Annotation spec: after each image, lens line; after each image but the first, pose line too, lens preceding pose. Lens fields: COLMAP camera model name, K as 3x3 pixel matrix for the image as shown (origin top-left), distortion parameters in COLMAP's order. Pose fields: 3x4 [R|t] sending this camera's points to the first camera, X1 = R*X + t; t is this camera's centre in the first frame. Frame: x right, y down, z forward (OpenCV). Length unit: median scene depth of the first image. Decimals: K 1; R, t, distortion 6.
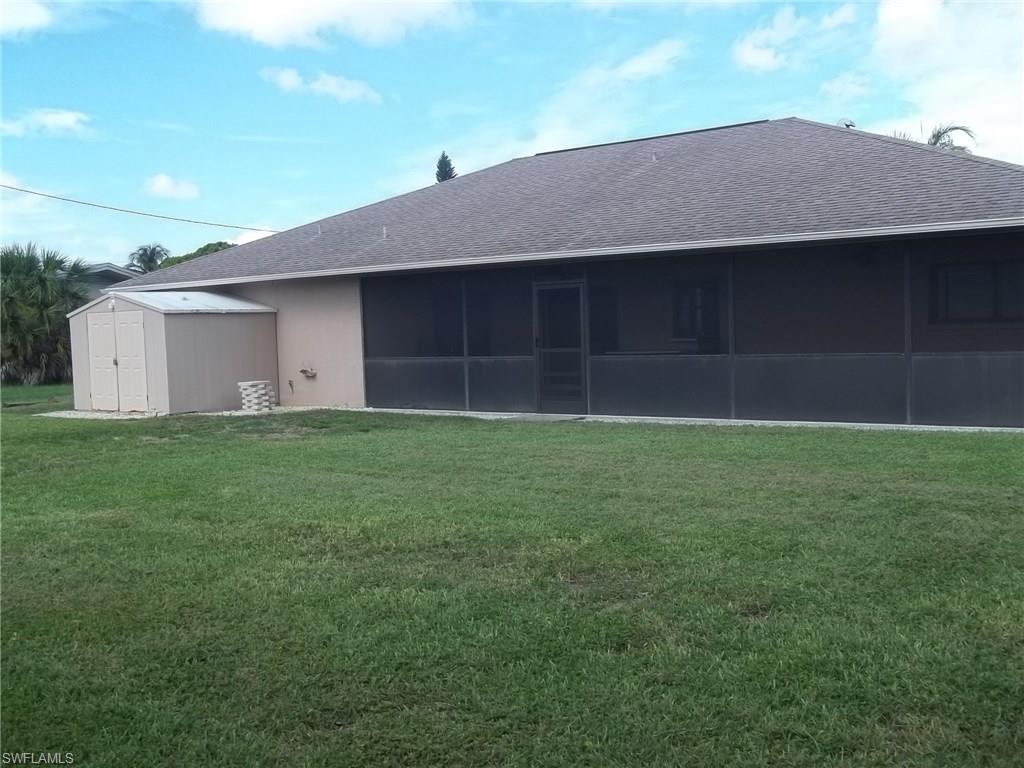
lens RADIAL K [[988.1, 0, 512.0], [0, 988.1, 384.0], [0, 0, 1]] dist [-0.074622, 0.115760]
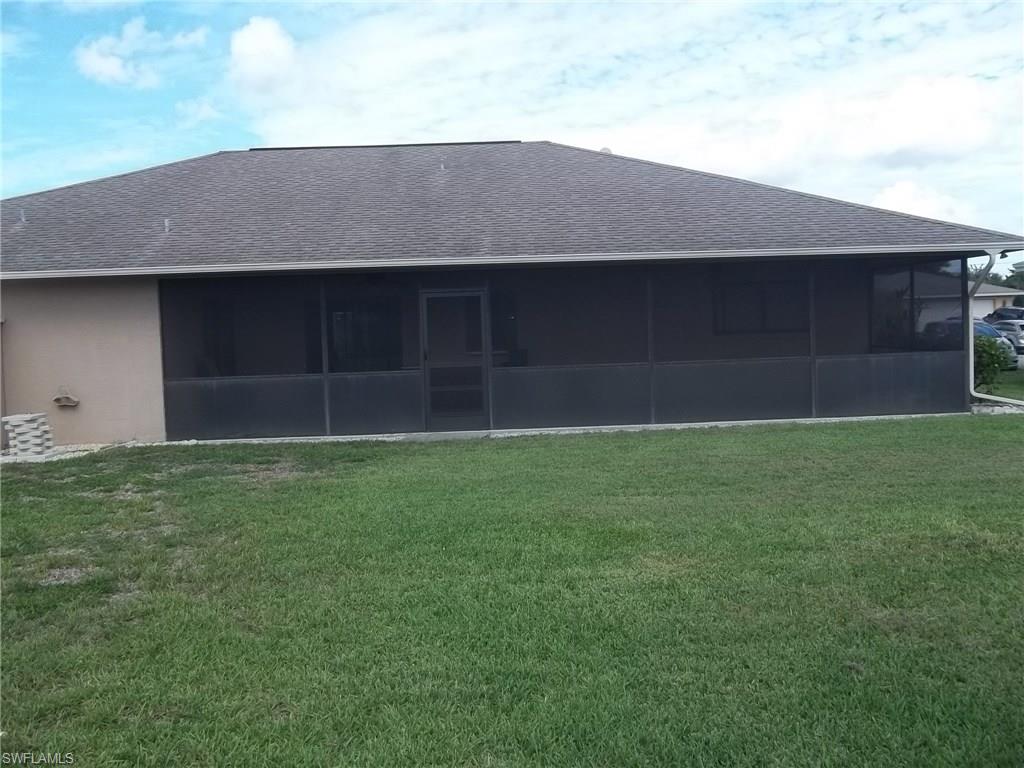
lens RADIAL K [[988.1, 0, 512.0], [0, 988.1, 384.0], [0, 0, 1]] dist [-0.074622, 0.115760]
pose [[0.805591, -0.032910, 0.591558, -0.428672], [0.043986, 0.999023, -0.004322, -0.007173], [-0.590838, 0.029502, 0.806251, 0.197891]]
